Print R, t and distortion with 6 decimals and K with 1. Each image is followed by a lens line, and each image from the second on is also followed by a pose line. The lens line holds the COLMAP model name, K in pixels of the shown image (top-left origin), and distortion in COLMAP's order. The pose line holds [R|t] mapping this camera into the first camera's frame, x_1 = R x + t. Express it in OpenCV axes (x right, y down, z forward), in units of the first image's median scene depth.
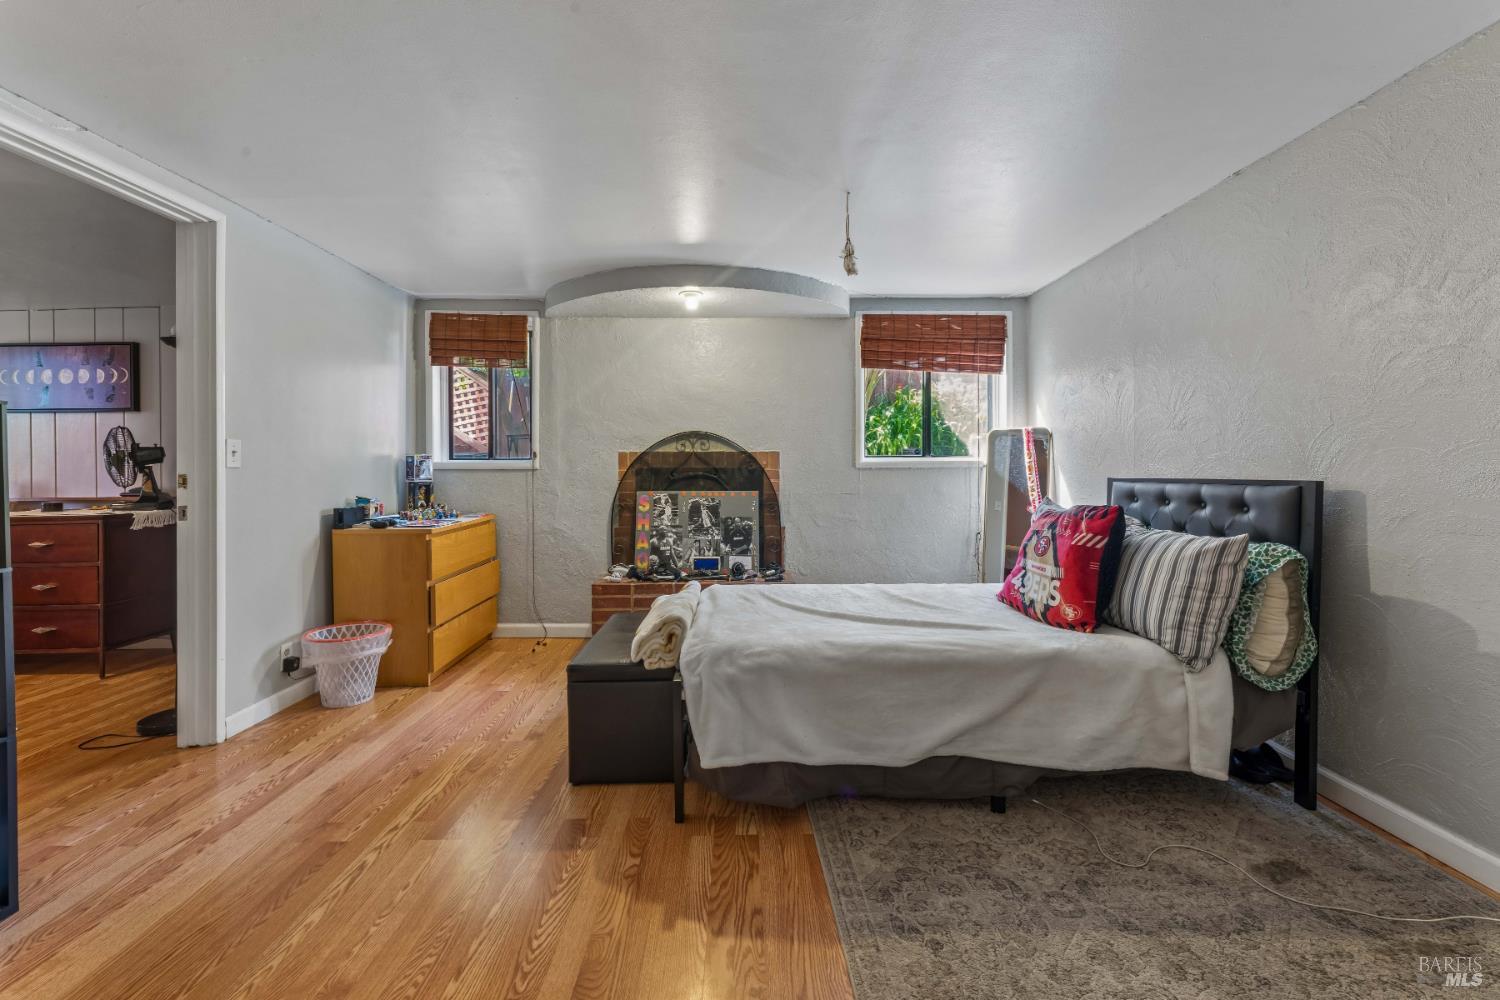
lens RADIAL K [[619.4, 0, 753.5], [0, 619.4, 478.8], [0, 0, 1]] dist [0.000064, -0.000154]
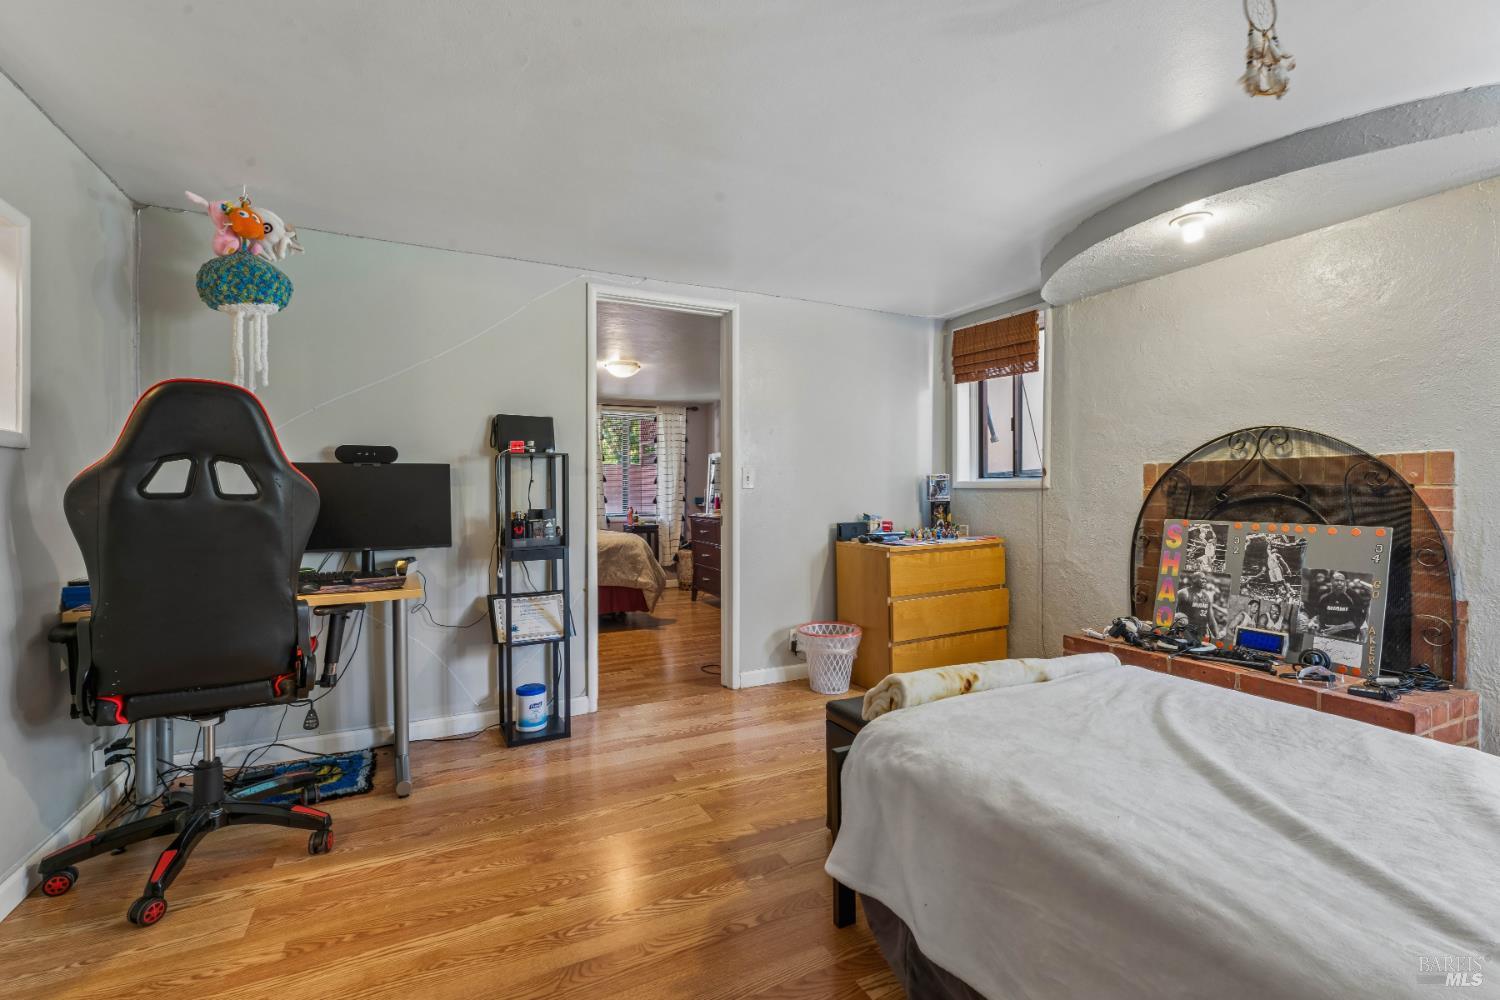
lens RADIAL K [[657.2, 0, 750.0], [0, 657.2, 500.0], [0, 0, 1]] dist [0.000070, -0.000242]
pose [[0.424582, 0.013056, -0.905295, 0.293439], [-0.006510, 0.999914, 0.011367, -0.007064], [0.905366, 0.001067, 0.424631, 0.254662]]
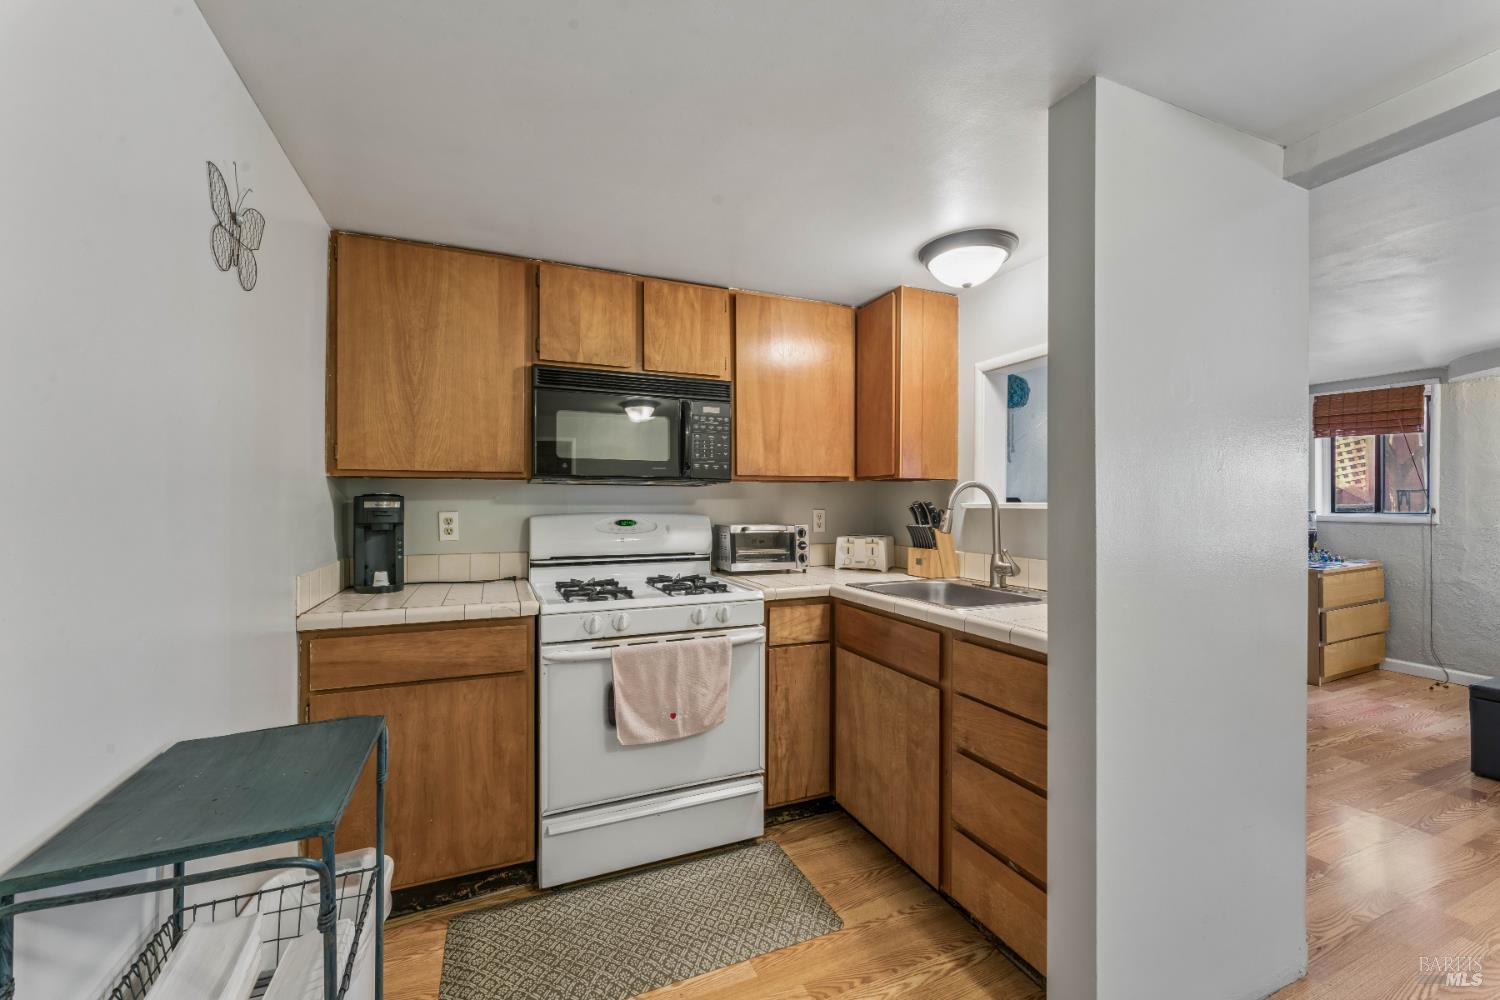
lens RADIAL K [[588.9, 0, 750.0], [0, 588.9, 500.0], [0, 0, 1]] dist [0.001686, -0.000174]
pose [[0.366481, -0.000148, -0.930426, 0.171878], [-0.007937, 0.999963, -0.003285, -0.044899], [0.930392, 0.008589, 0.366466, -0.499431]]
